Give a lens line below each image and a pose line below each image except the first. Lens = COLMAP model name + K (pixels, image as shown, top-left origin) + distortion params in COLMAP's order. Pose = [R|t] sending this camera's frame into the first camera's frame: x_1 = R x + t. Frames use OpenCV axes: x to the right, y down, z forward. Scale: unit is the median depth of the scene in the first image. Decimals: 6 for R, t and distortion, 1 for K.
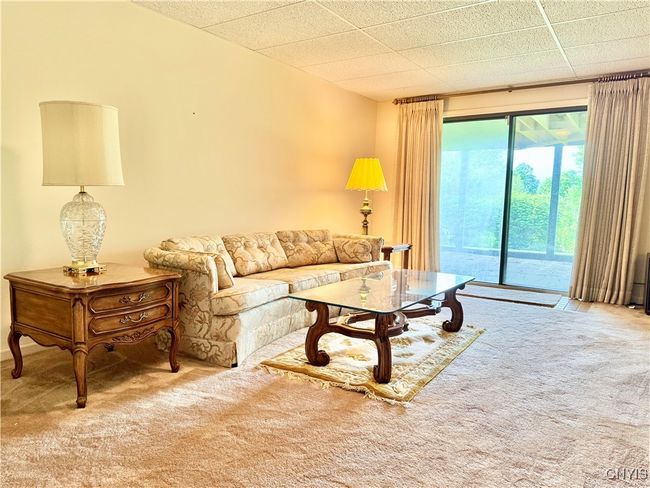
lens RADIAL K [[463.7, 0, 325.0], [0, 463.7, 246.2], [0, 0, 1]] dist [0.115816, -0.175999]
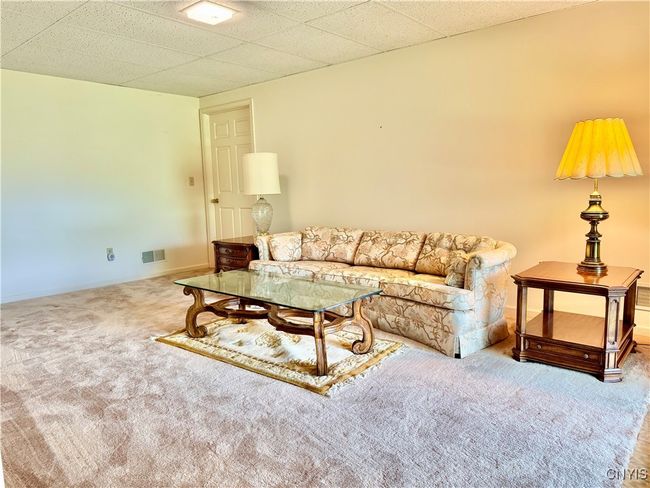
lens RADIAL K [[463.7, 0, 325.0], [0, 463.7, 246.2], [0, 0, 1]] dist [0.115816, -0.175999]
pose [[-0.126228, 0.107247, -0.986187, 1.090384], [-0.071282, 0.990588, 0.116850, -0.127509], [0.989437, 0.085047, -0.117395, 1.167296]]
